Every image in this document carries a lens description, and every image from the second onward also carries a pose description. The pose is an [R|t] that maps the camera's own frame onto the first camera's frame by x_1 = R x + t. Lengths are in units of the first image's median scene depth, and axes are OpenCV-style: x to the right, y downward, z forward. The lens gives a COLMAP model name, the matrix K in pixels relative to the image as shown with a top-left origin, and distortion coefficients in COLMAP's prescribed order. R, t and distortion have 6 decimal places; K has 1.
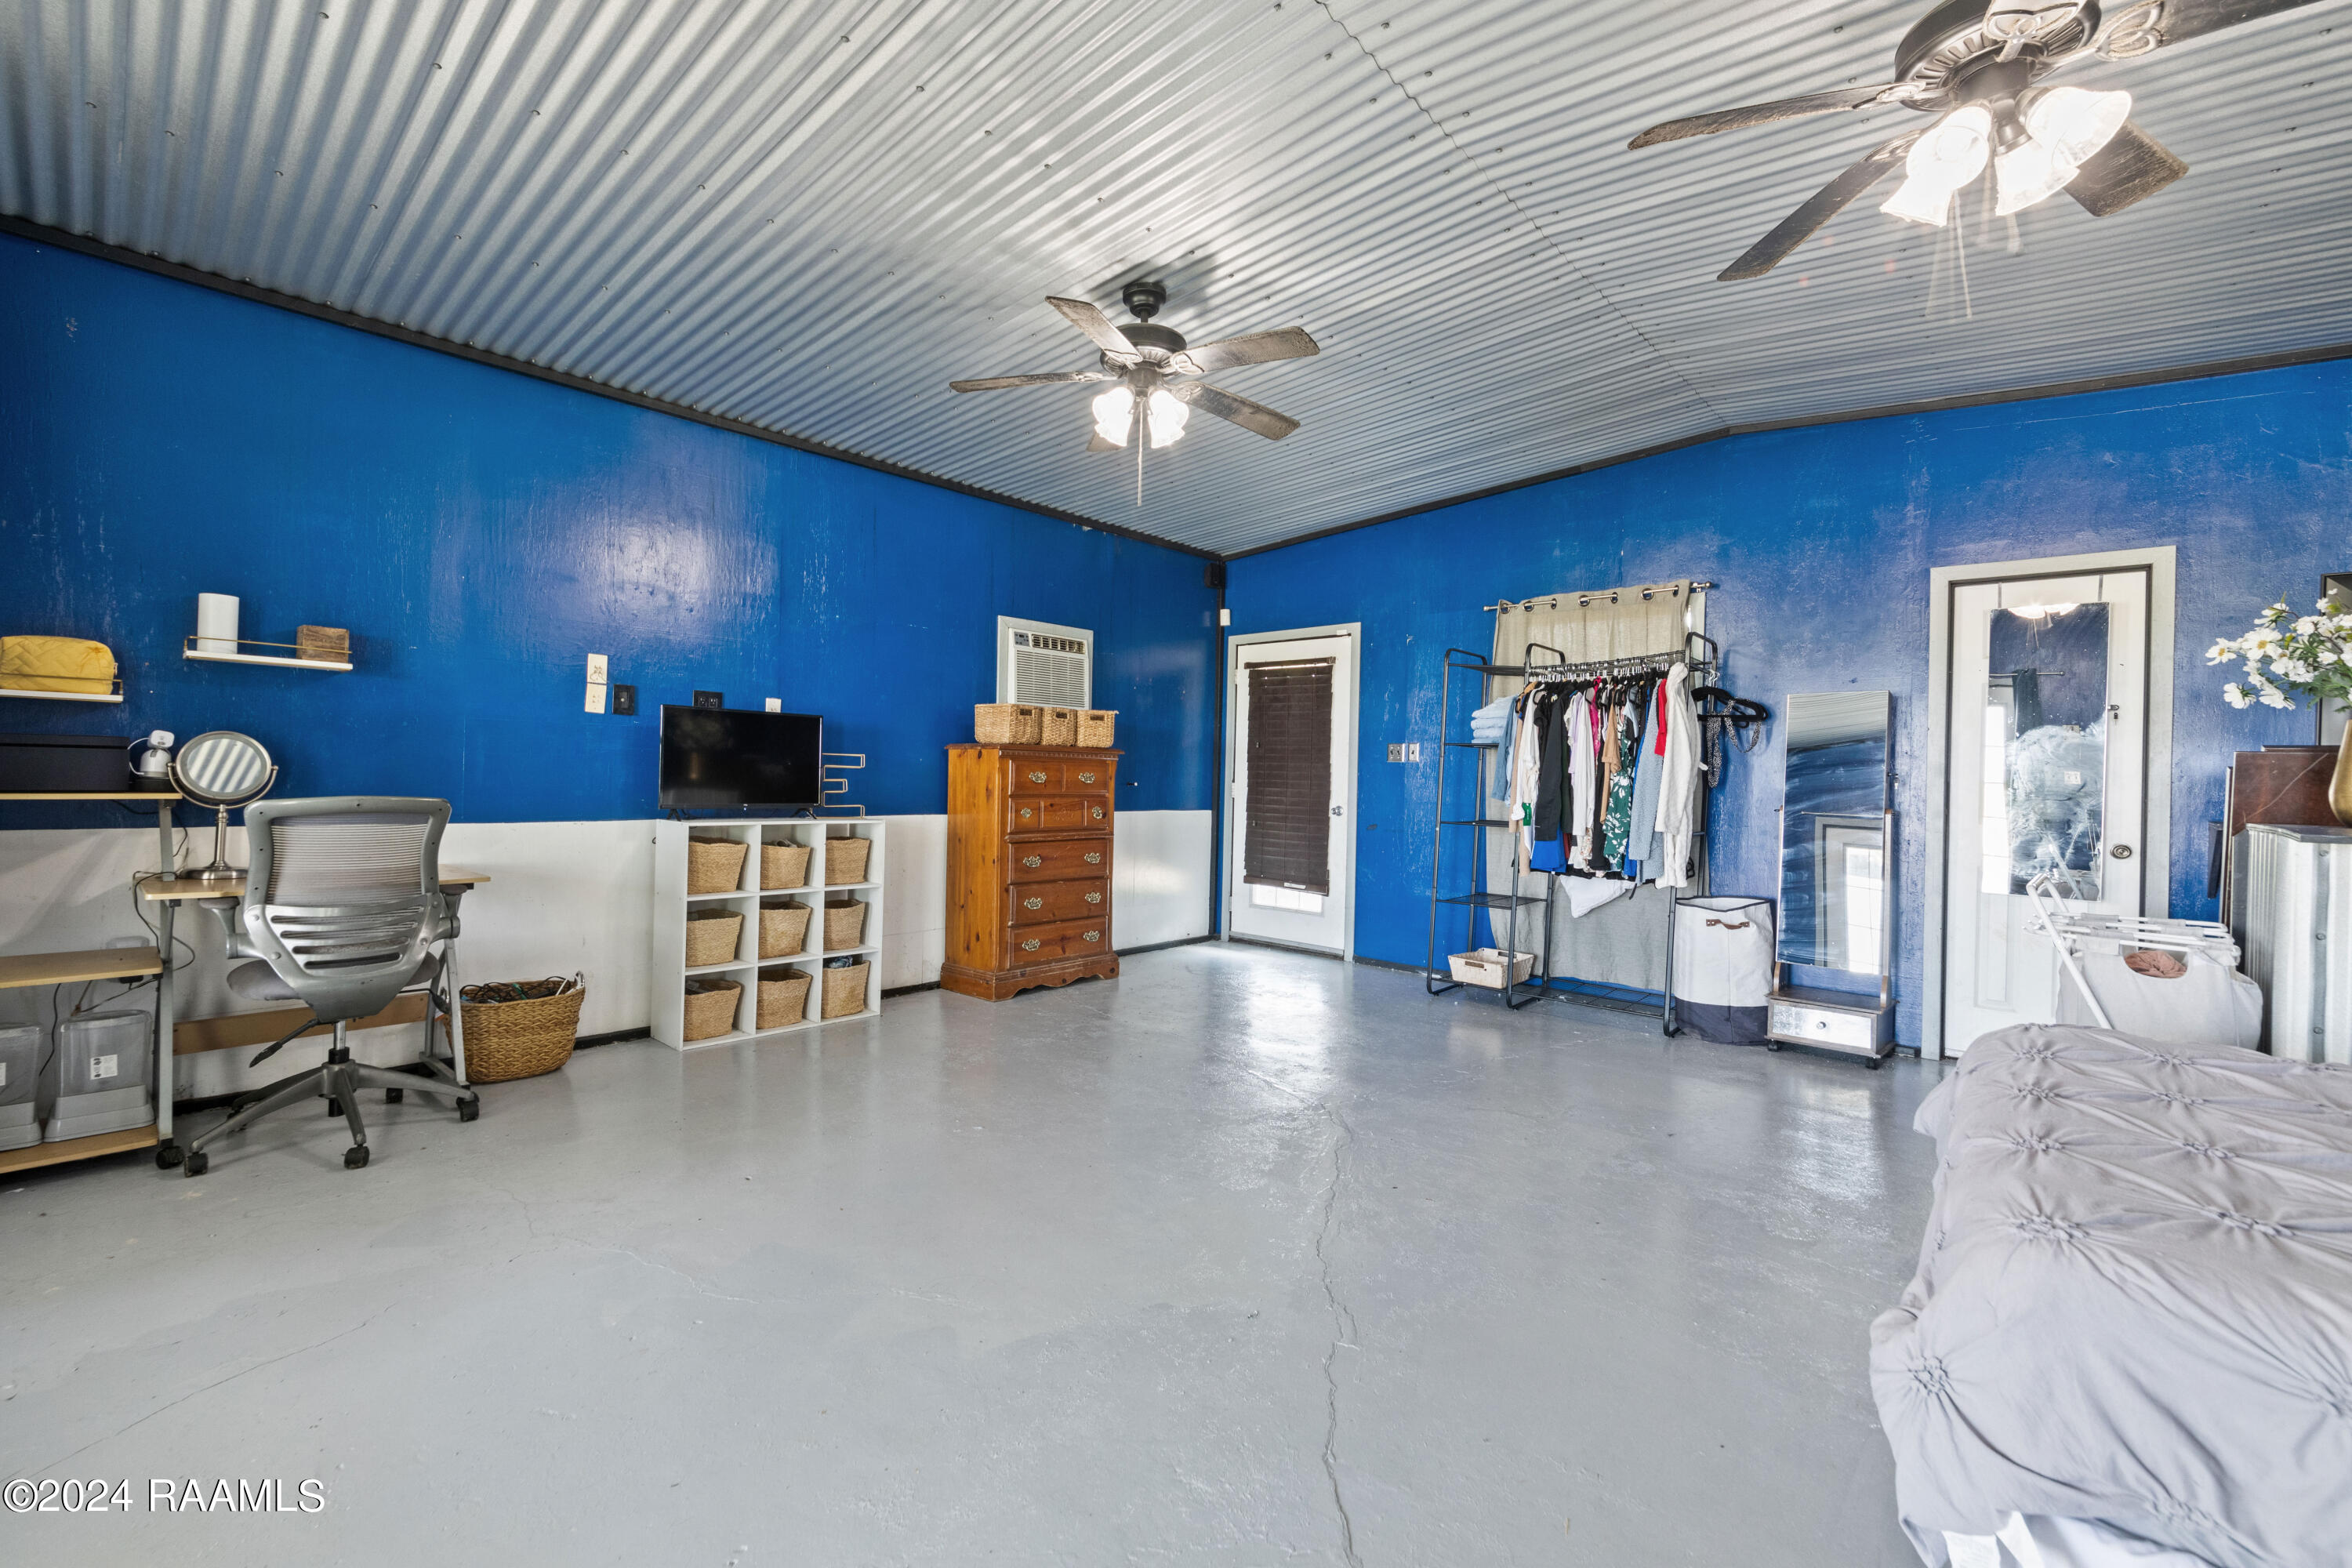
lens RADIAL K [[930.5, 0, 1129.1], [0, 930.5, 780.2], [0, 0, 1]] dist [-0.000353, -0.000130]
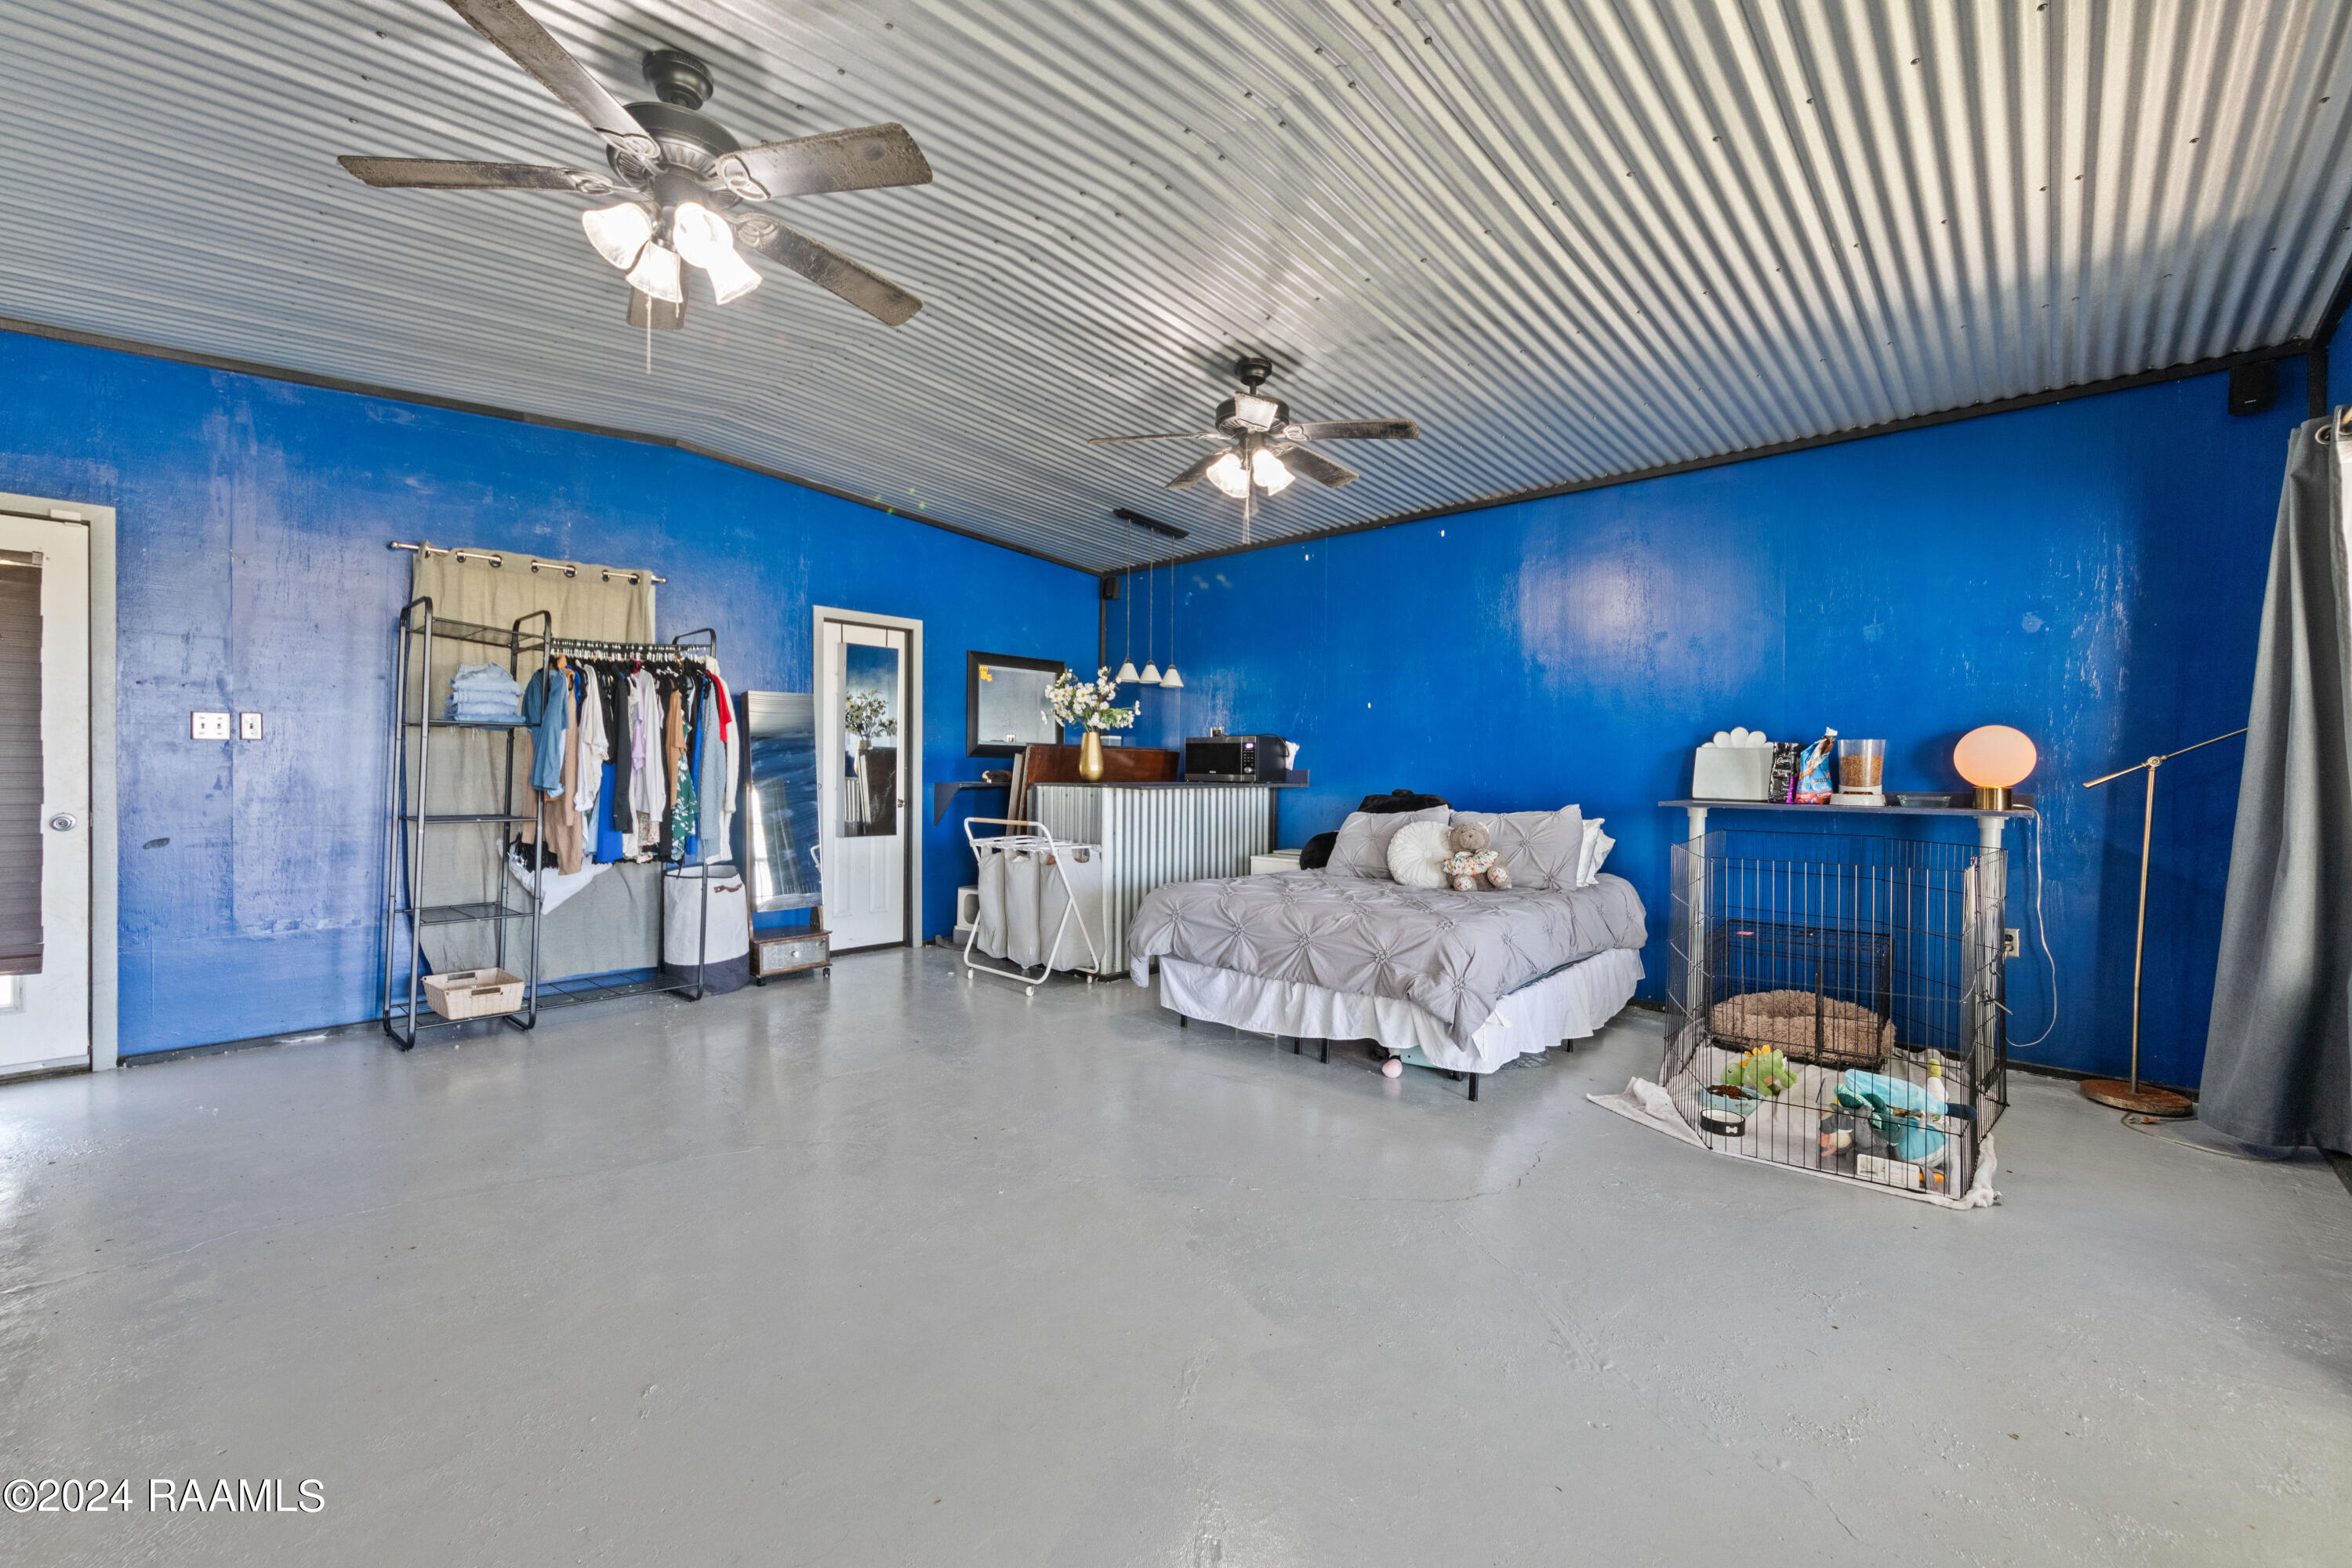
lens RADIAL K [[930.5, 0, 1129.1], [0, 930.5, 780.2], [0, 0, 1]] dist [-0.000353, -0.000130]
pose [[0.059724, -0.031956, 0.997703, -0.433392], [0.004402, 0.999486, 0.031750, -0.011831], [-0.998205, 0.002496, 0.059834, 0.408782]]
